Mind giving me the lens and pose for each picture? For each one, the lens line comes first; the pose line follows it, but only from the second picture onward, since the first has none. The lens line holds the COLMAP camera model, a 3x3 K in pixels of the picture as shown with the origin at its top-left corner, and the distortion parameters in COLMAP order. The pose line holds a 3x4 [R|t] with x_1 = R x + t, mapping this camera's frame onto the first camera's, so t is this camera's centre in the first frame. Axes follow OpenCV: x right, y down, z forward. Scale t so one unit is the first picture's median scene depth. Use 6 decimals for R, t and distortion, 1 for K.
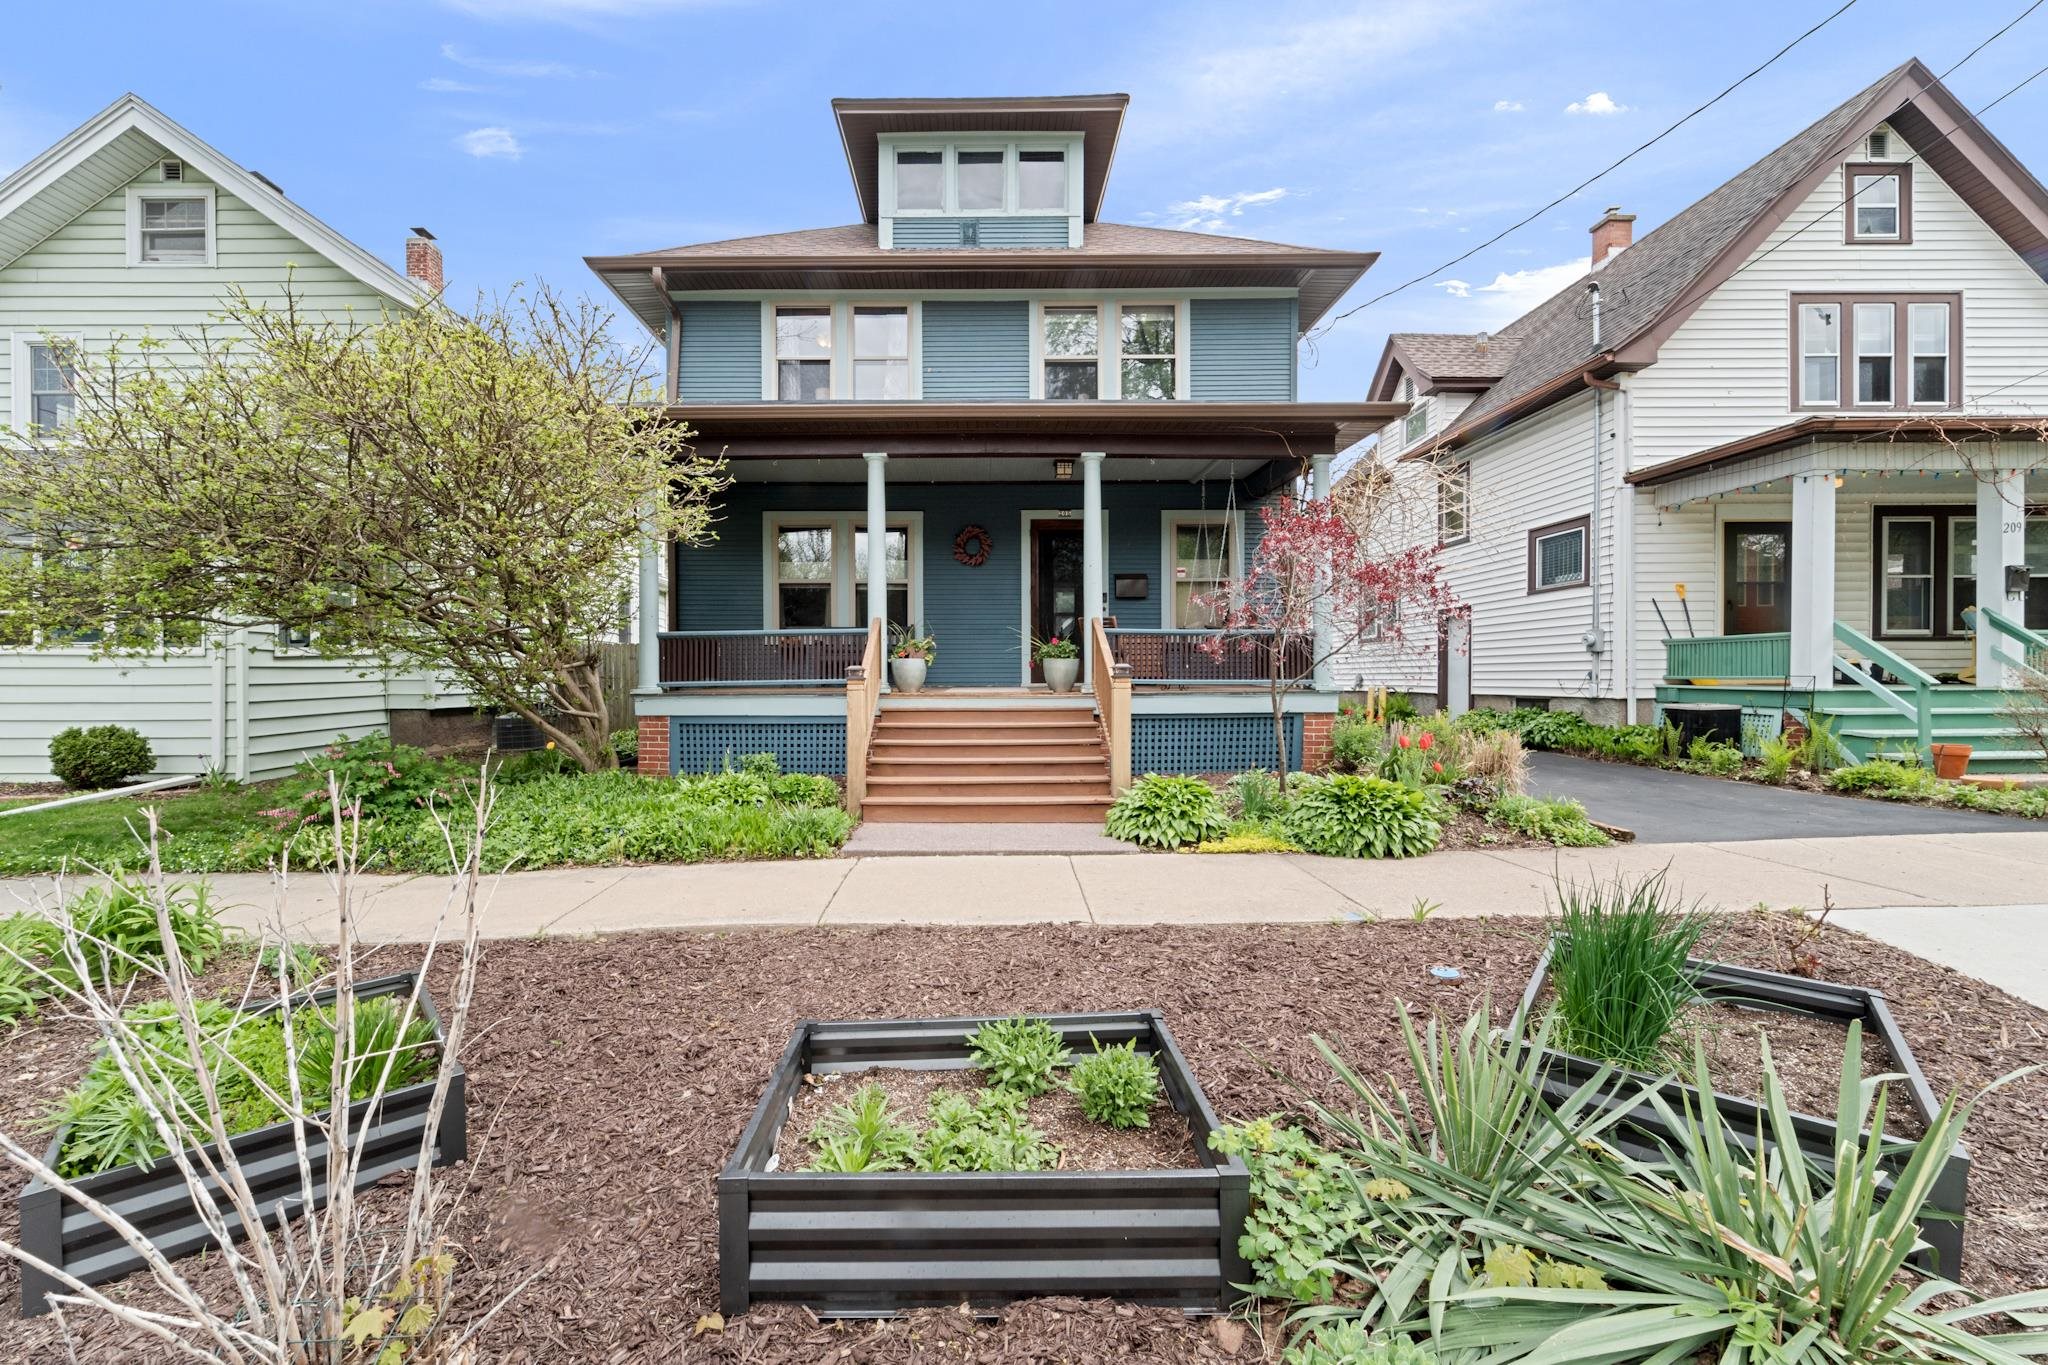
lens RADIAL K [[821.4, 0, 1004.1], [0, 821.4, 684.6], [0, 0, 1]] dist [-0.002595, -0.000348]
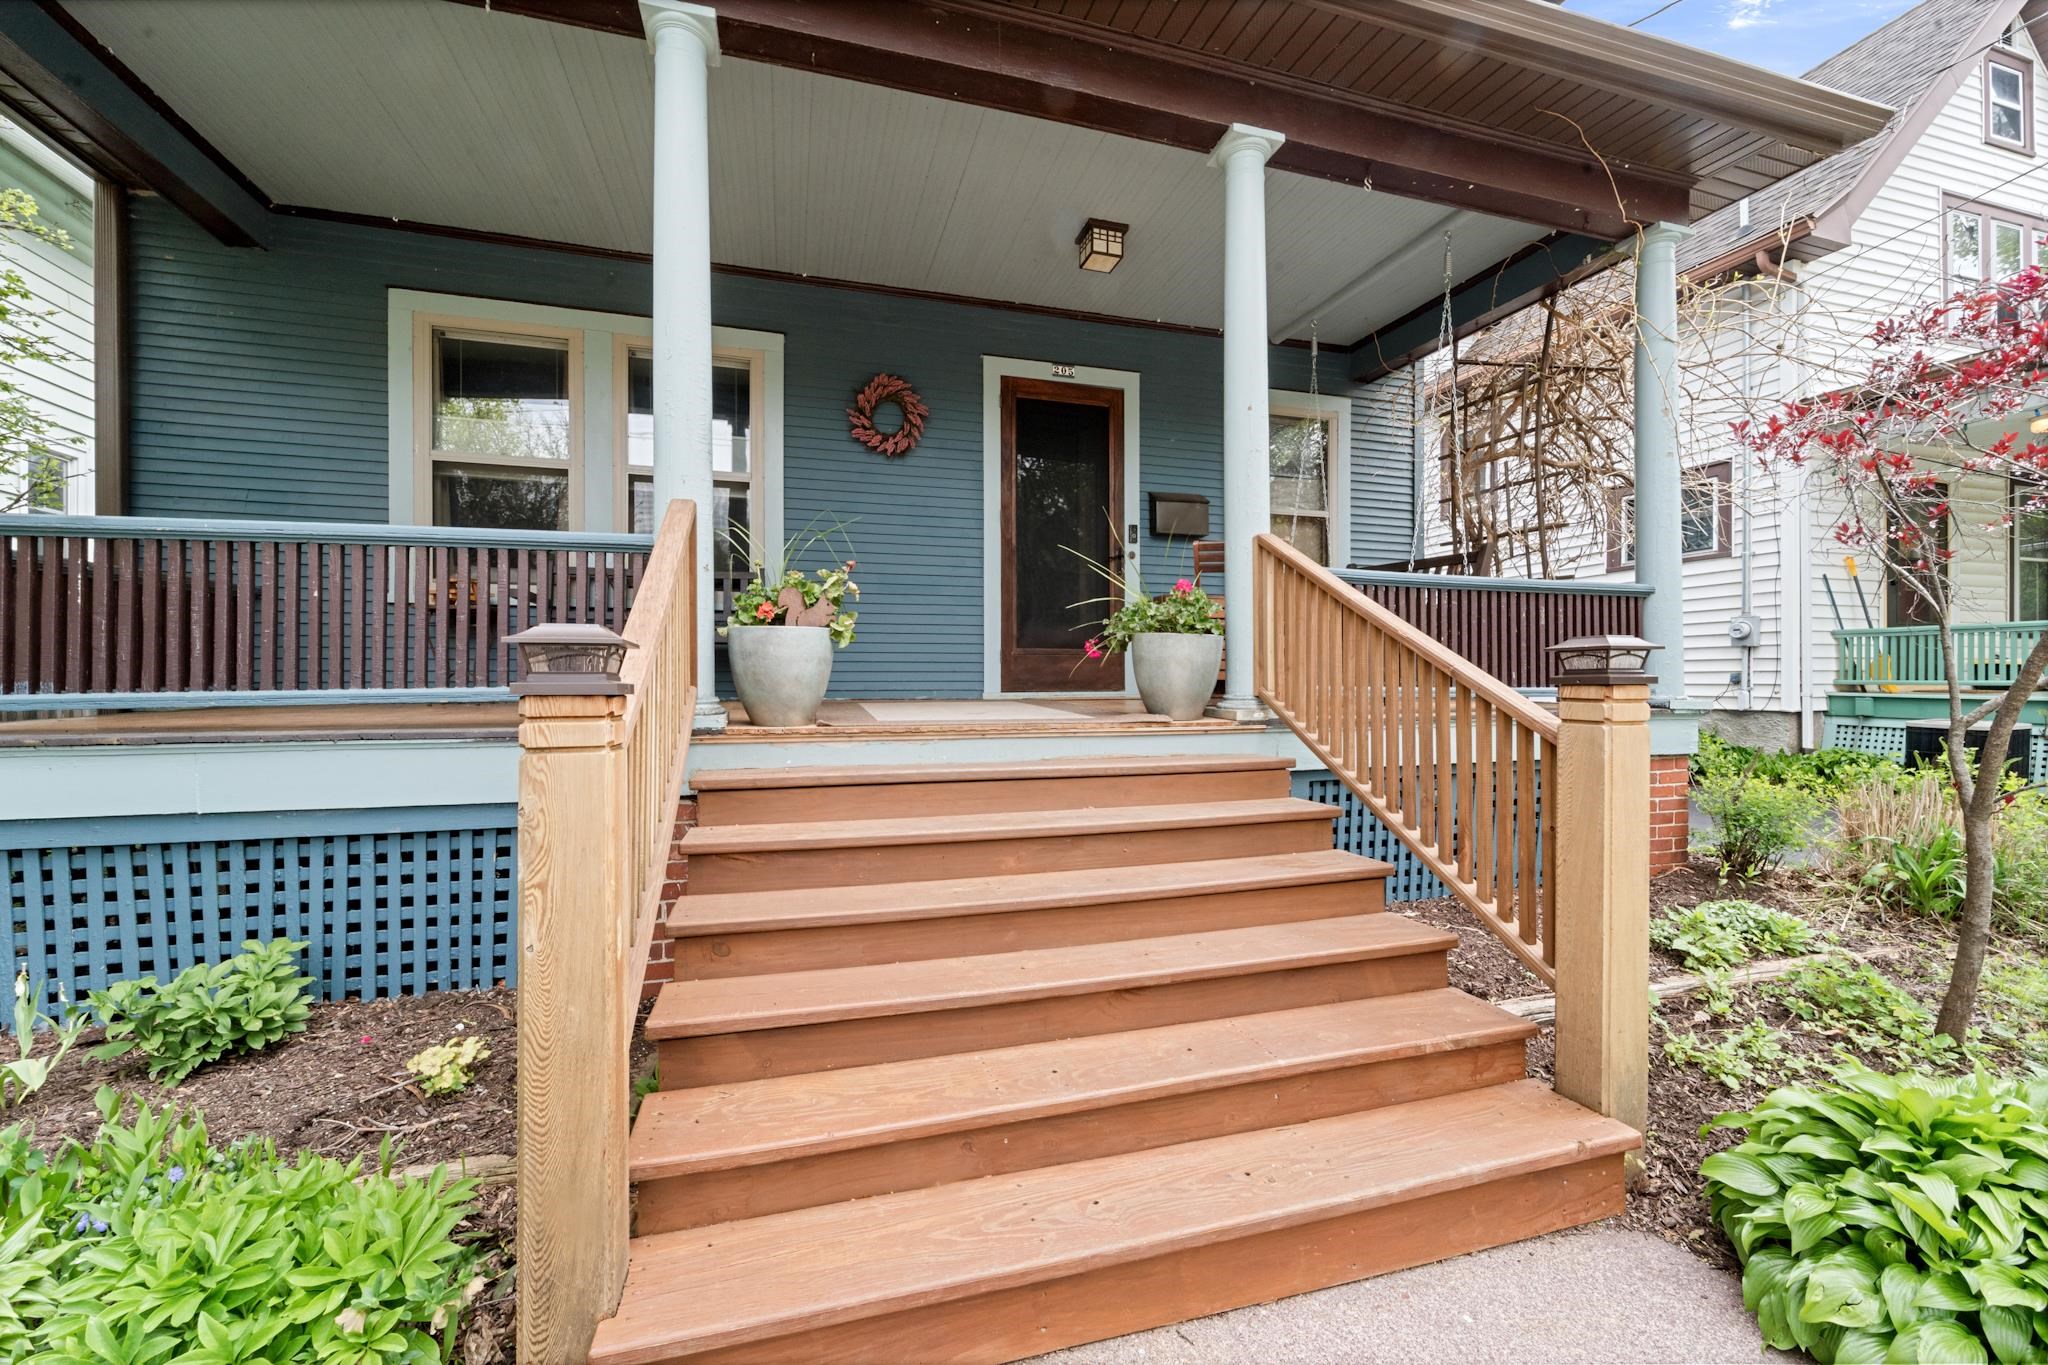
lens RADIAL K [[821.4, 0, 1040.3], [0, 821.4, 677.2], [0, 0, 1]] dist [-0.002595, -0.000348]
pose [[0.965919, 0.002935, 0.258828, -0.075162], [-0.000098, 0.999940, -0.010973, -0.005121], [-0.258845, 0.010573, 0.965861, 0.481673]]
